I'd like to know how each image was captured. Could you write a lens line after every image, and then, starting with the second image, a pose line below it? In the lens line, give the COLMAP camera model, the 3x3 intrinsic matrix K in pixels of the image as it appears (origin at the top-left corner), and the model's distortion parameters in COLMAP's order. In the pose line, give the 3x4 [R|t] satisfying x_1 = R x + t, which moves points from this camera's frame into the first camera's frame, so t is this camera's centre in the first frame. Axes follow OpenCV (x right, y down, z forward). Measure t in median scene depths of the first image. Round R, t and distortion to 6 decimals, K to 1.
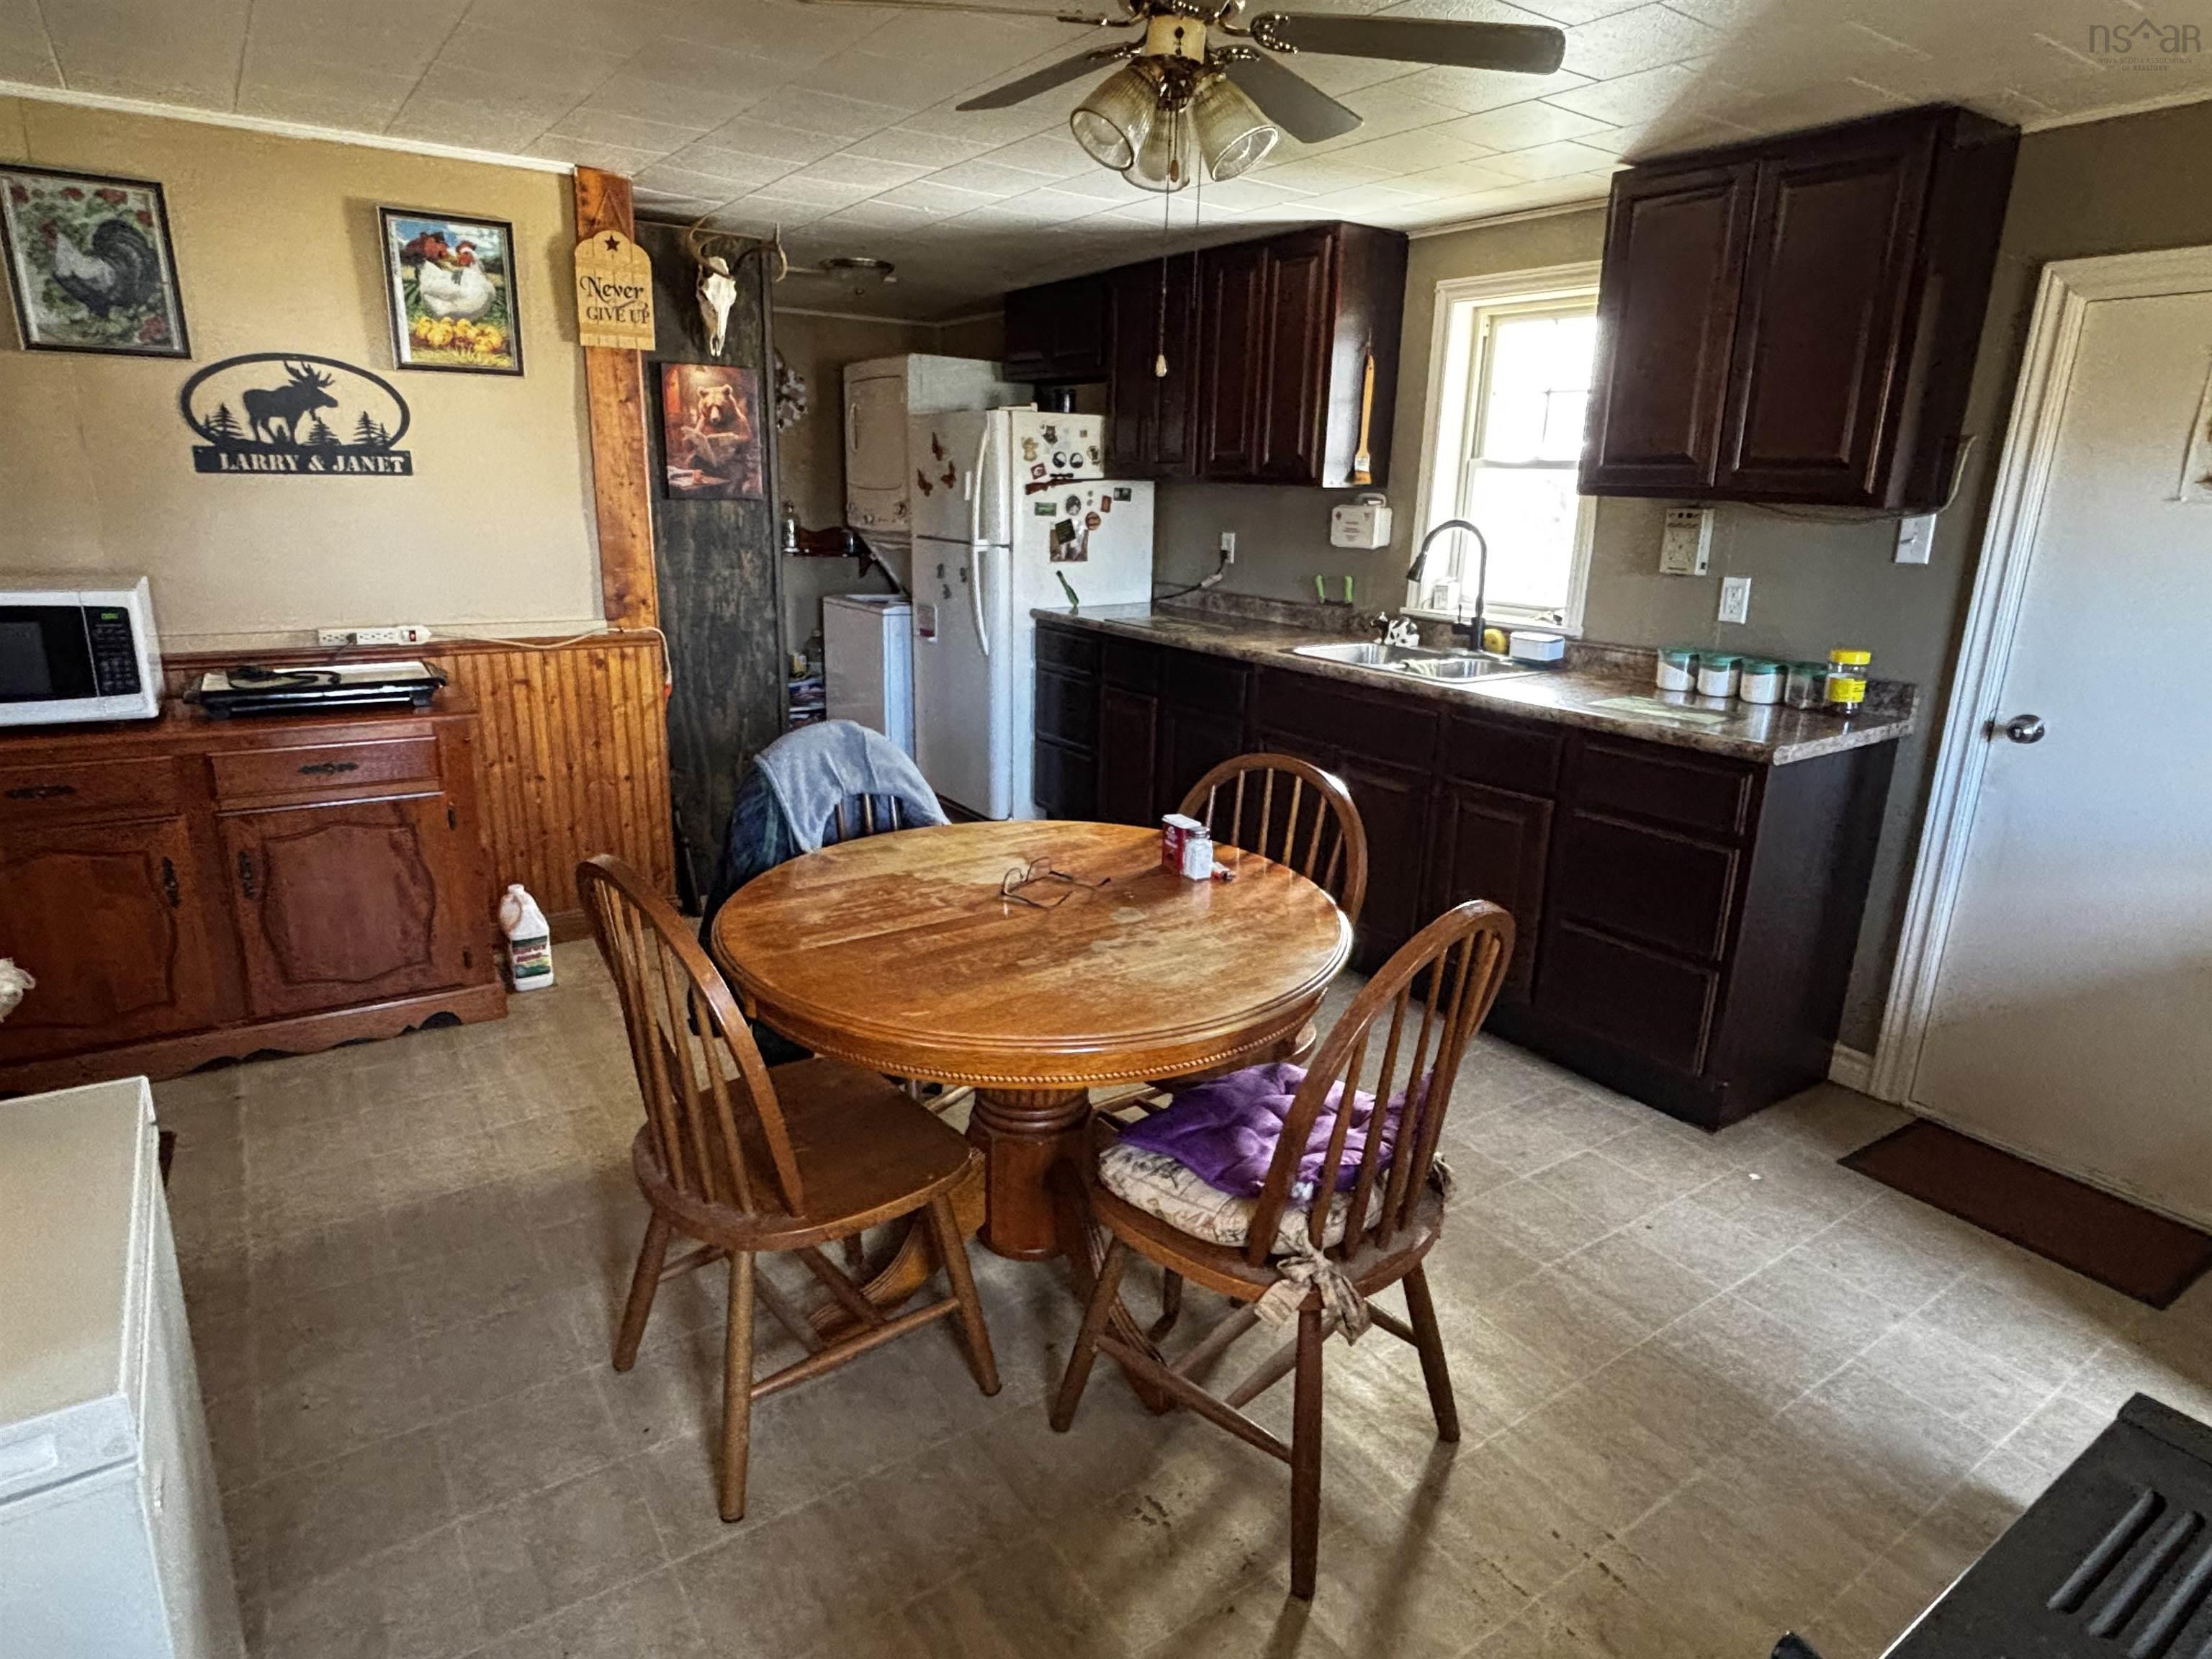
lens RADIAL K [[1267.5, 0, 1110.6], [0, 1267.5, 895.2], [0, 0, 1]] dist [-0.096012, 0.036840]
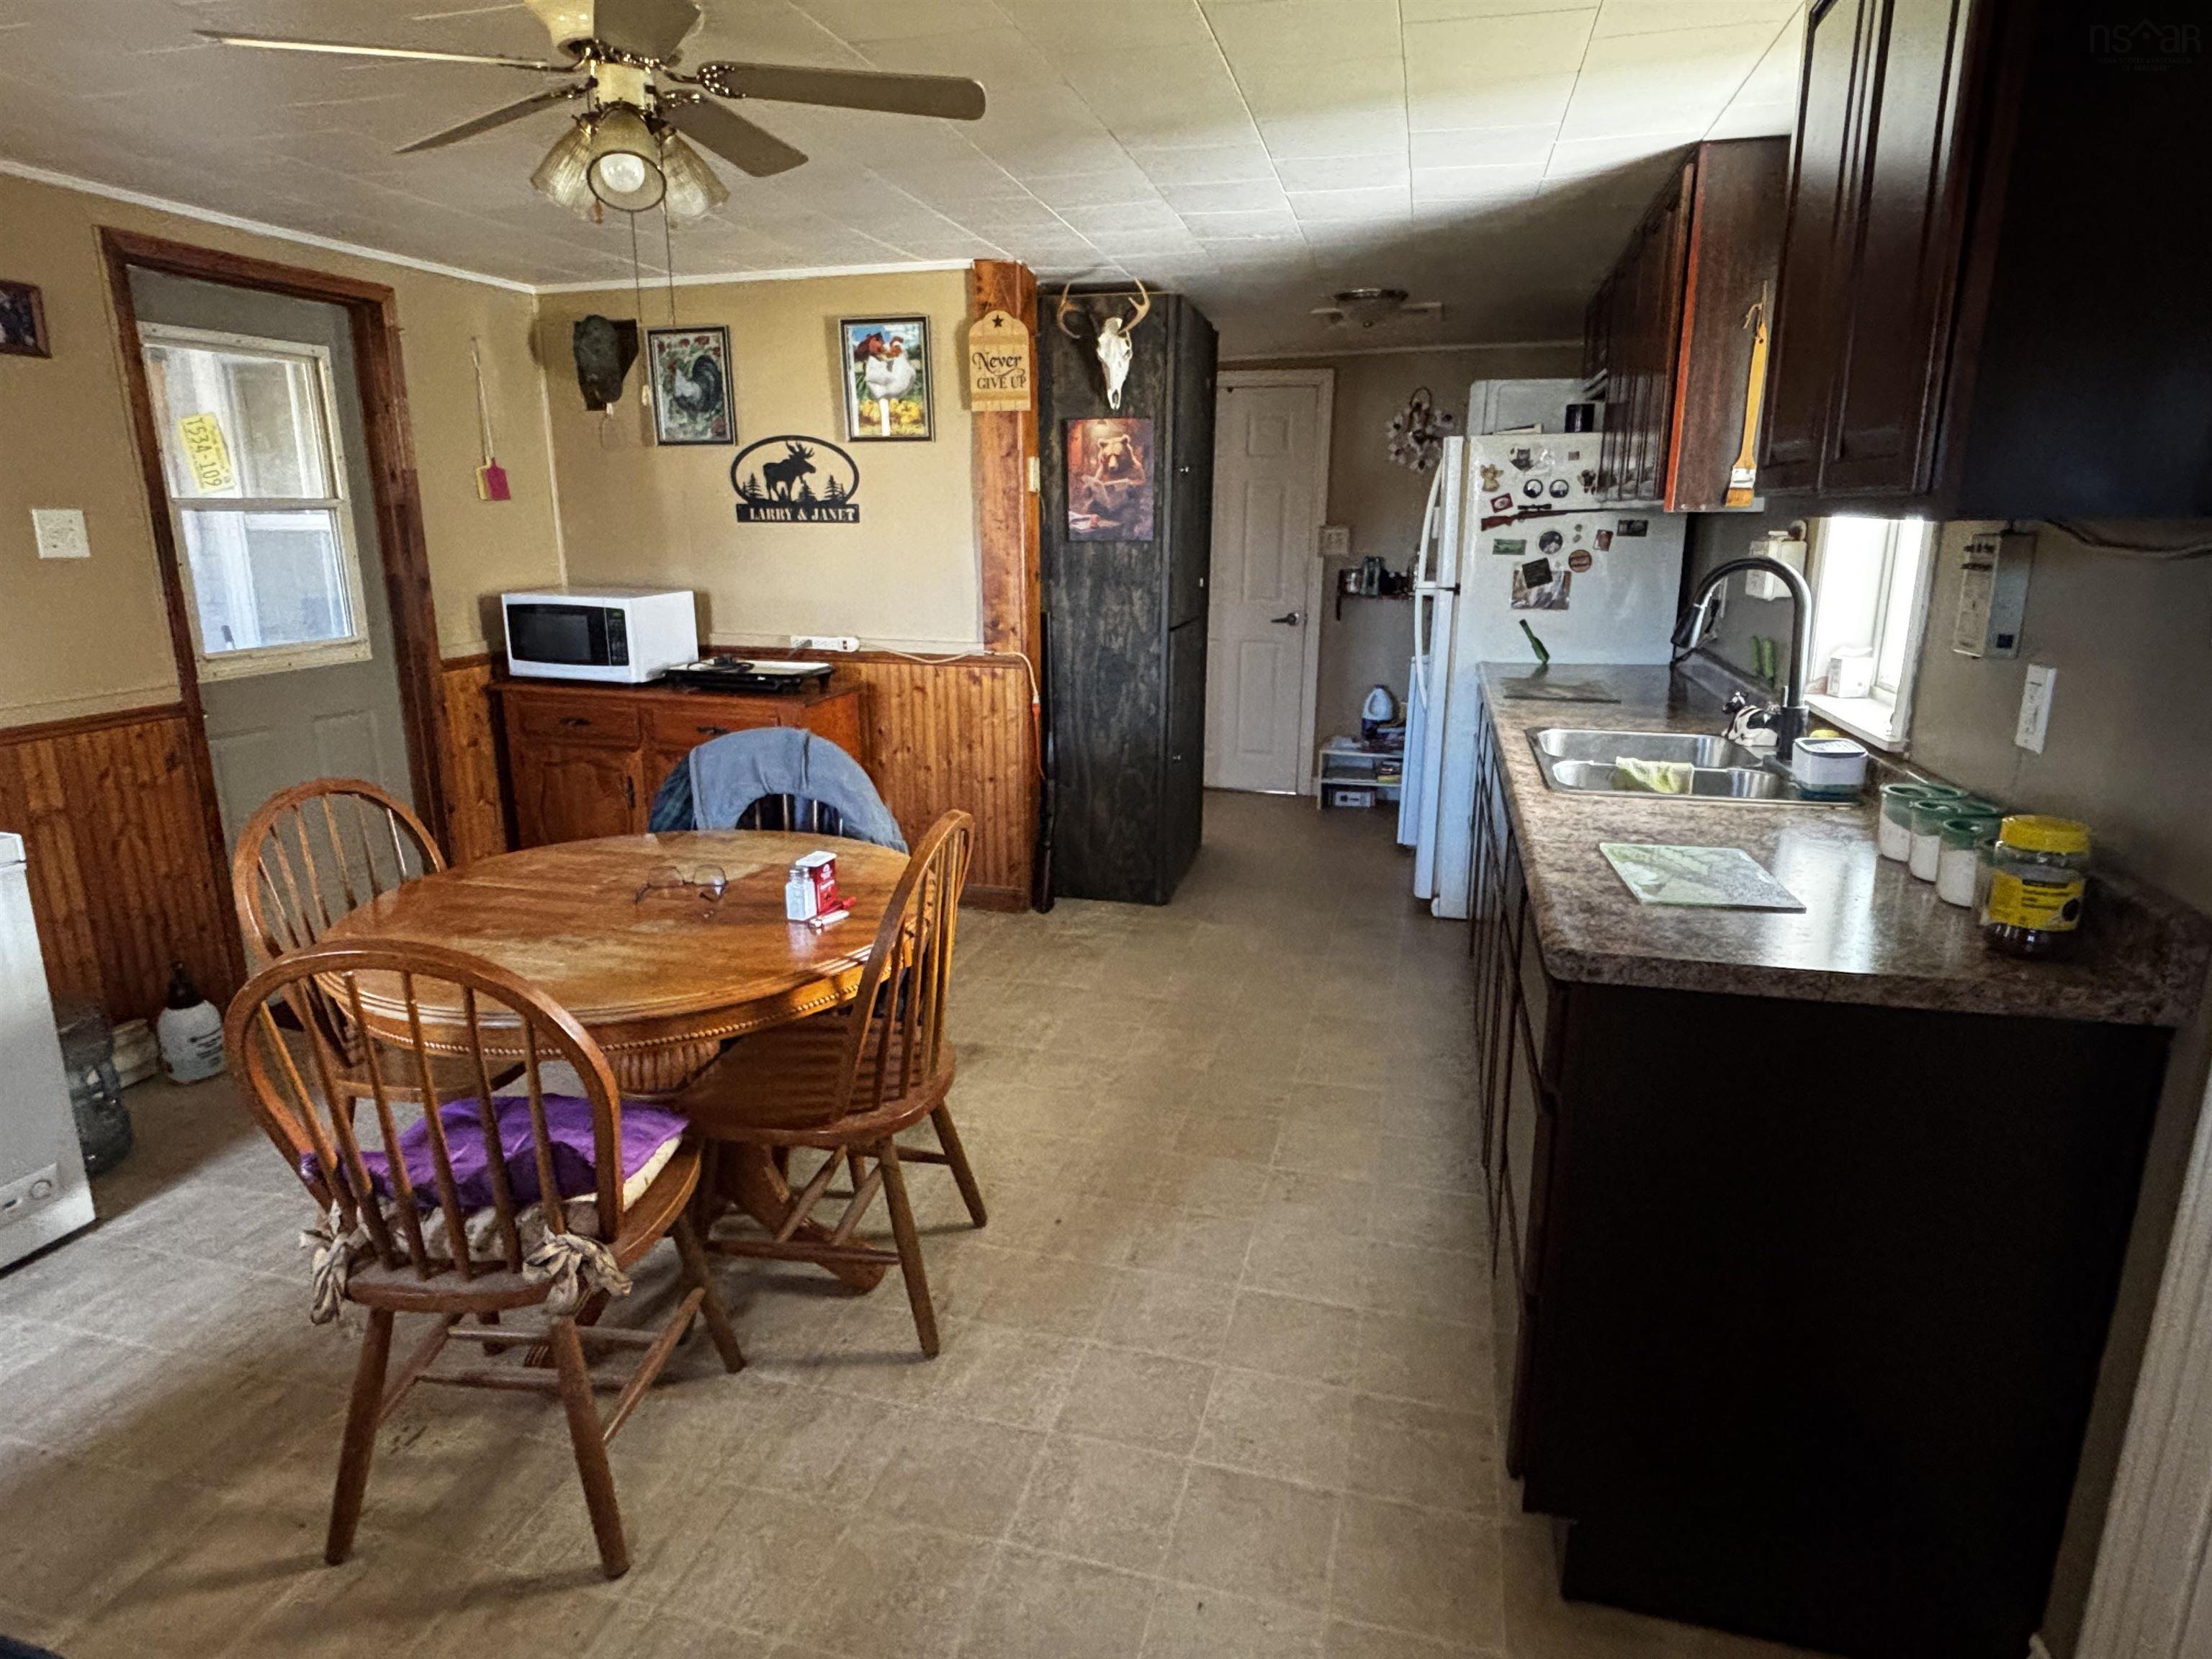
lens RADIAL K [[1232.8, 0, 1095.6], [0, 1232.8, 827.0], [0, 0, 1]] dist [0.021571, -0.026504]
pose [[0.622451, 0.150378, -0.768076, 0.605944], [-0.220952, 0.975212, 0.011871, -0.093375], [0.750823, 0.162319, 0.640248, 0.378106]]
